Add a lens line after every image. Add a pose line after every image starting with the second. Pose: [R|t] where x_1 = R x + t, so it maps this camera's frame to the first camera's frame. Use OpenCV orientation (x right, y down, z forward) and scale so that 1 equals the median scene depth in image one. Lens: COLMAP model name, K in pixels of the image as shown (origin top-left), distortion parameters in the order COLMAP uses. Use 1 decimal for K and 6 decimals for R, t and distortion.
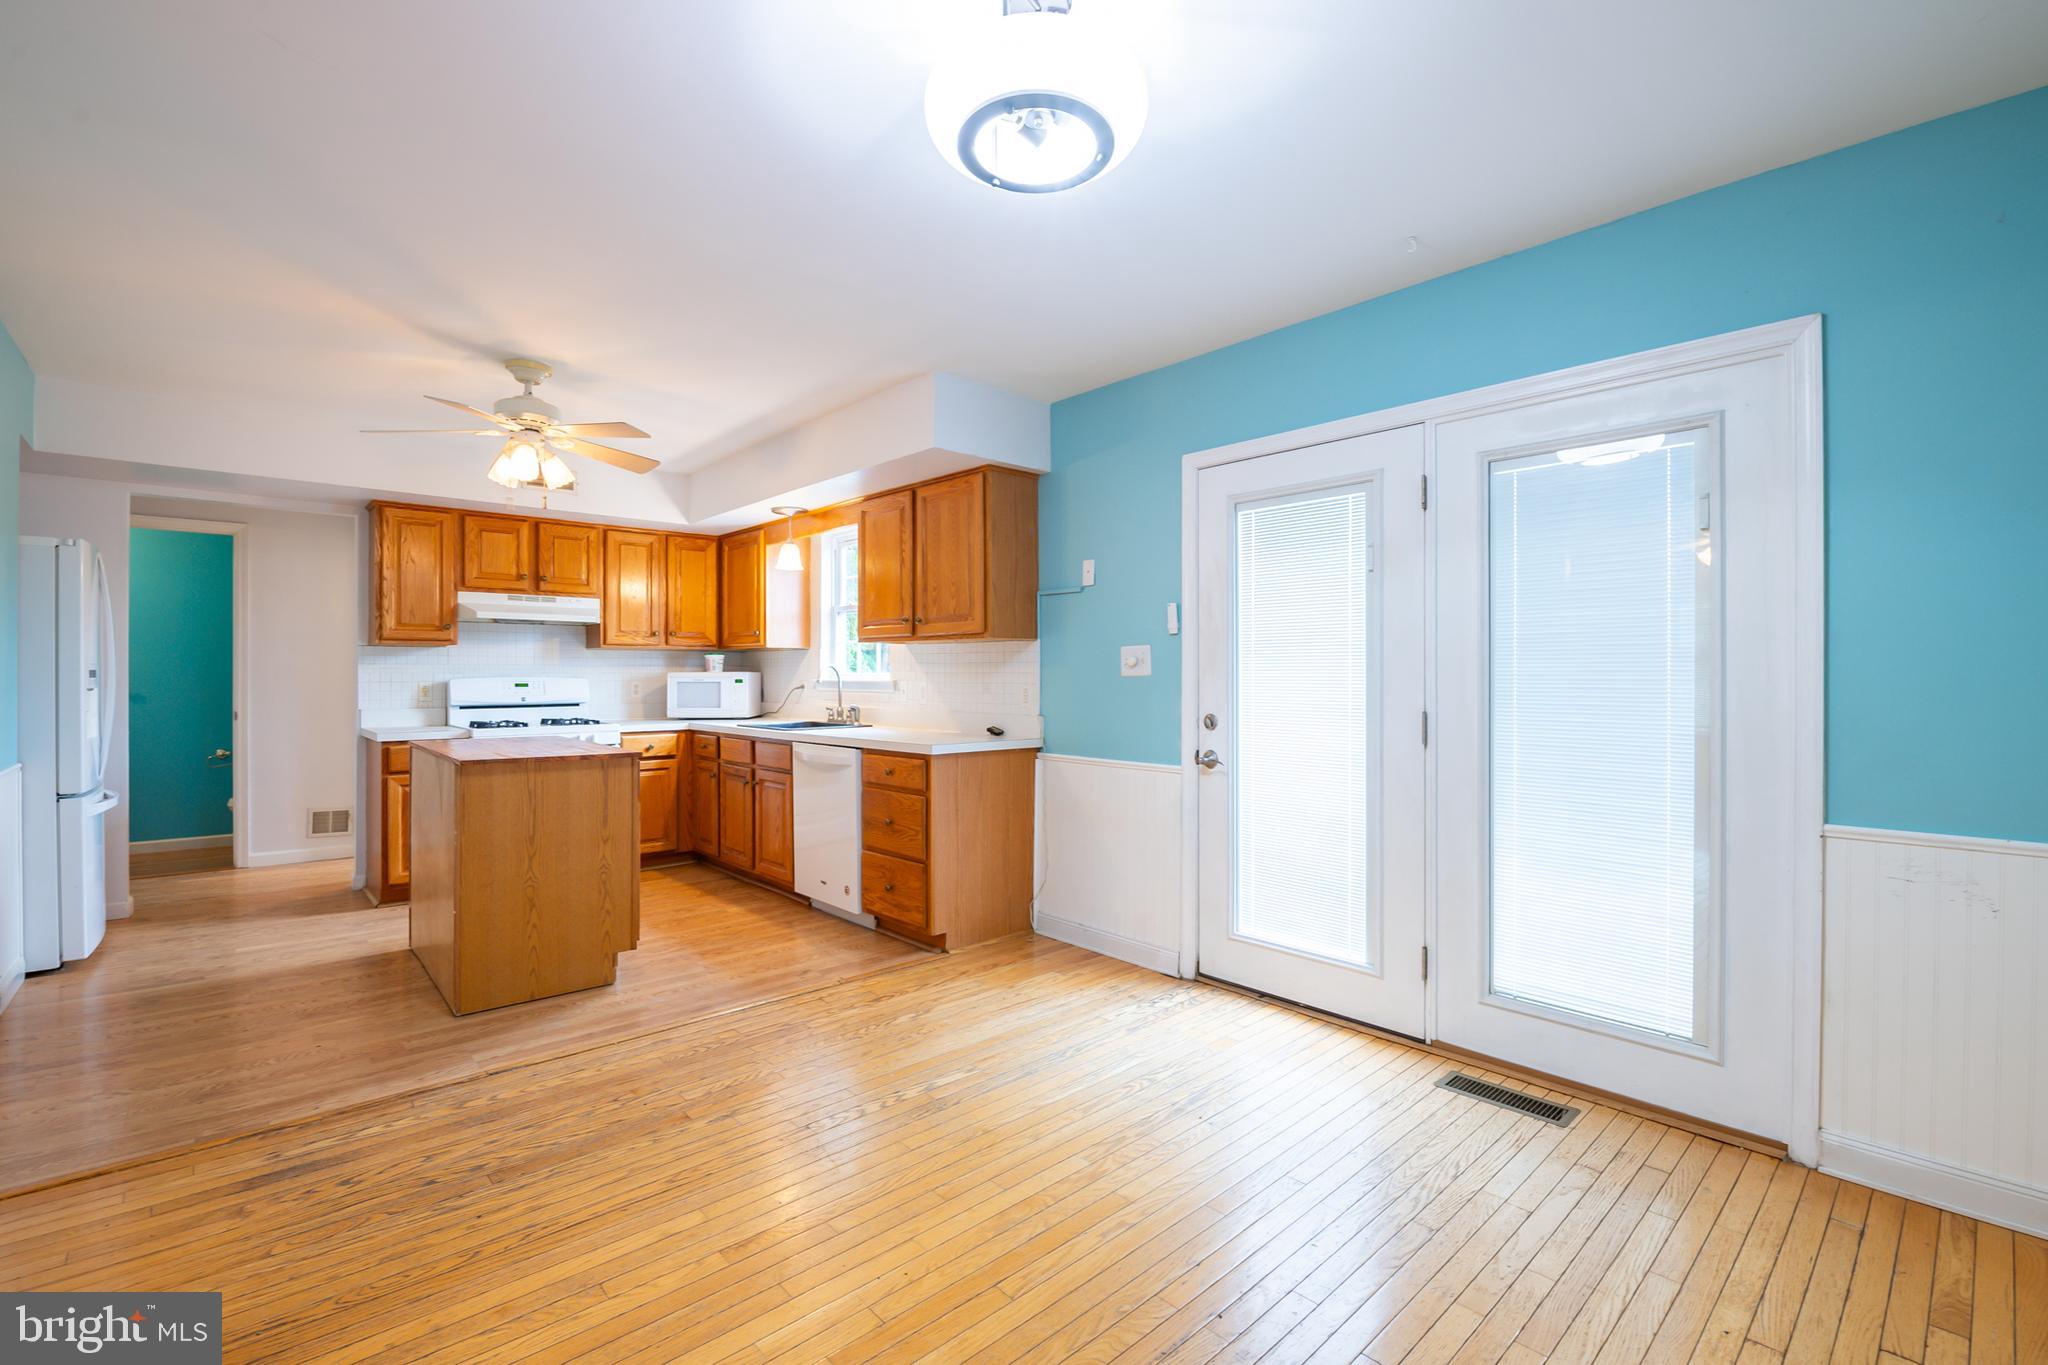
lens RADIAL K [[910.0, 0, 1047.9], [0, 910.0, 685.8], [0, 0, 1]] dist [0.000073, -0.004668]
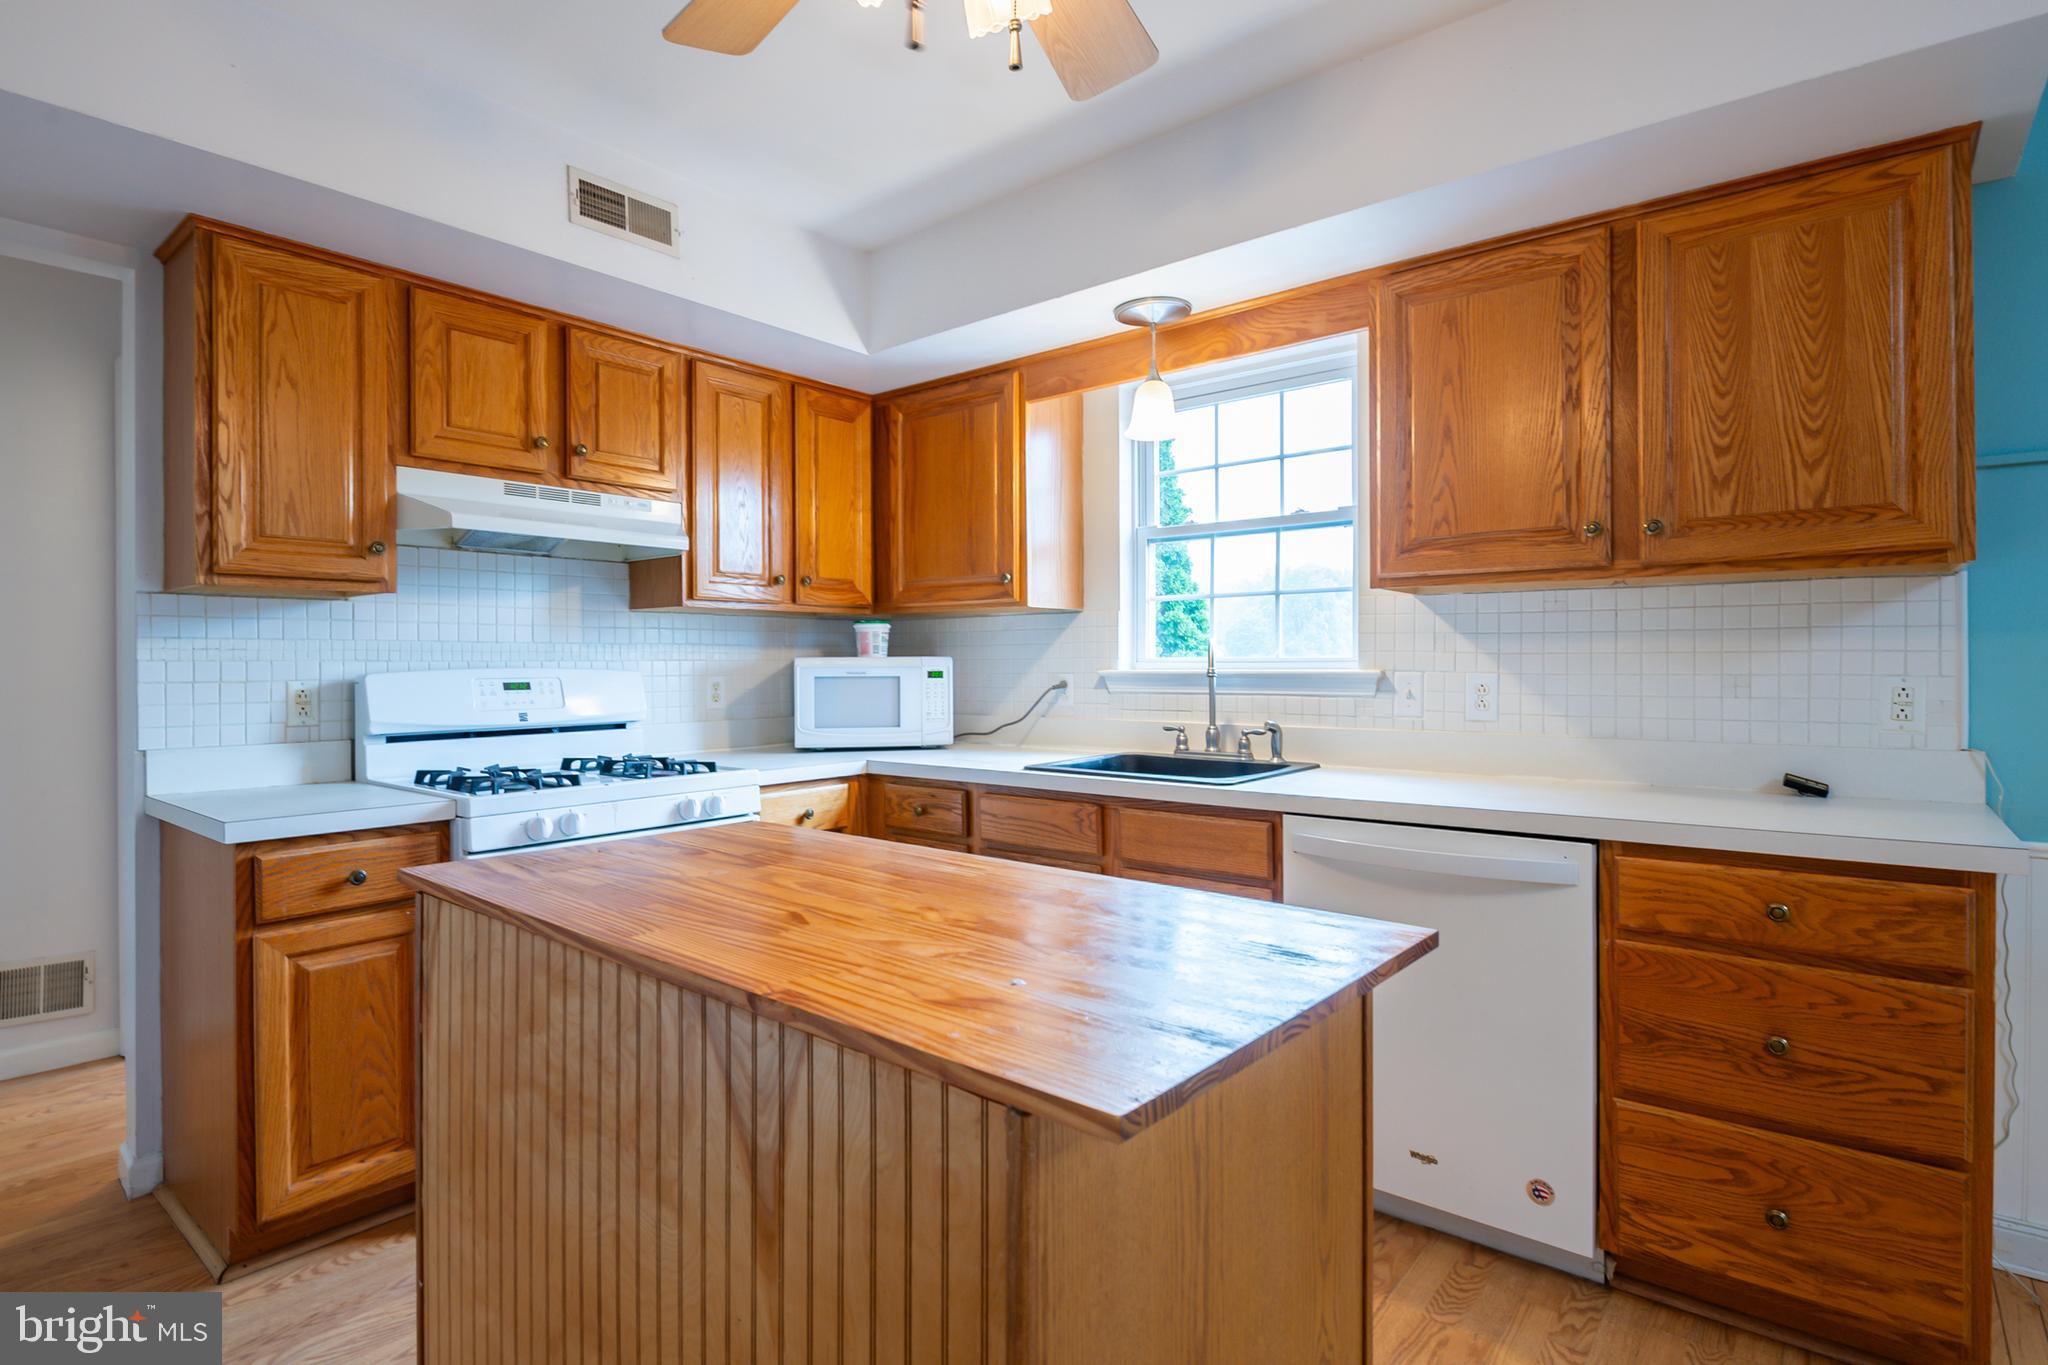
lens RADIAL K [[1041.7, 0, 1054.8], [0, 1041.7, 681.3], [0, 0, 1]] dist [0.001405, -0.001577]
pose [[0.990381, -0.007235, 0.138178, -0.400346], [0.006739, 0.999969, 0.004060, -0.003764], [-0.138203, -0.003090, 0.990399, 0.462694]]
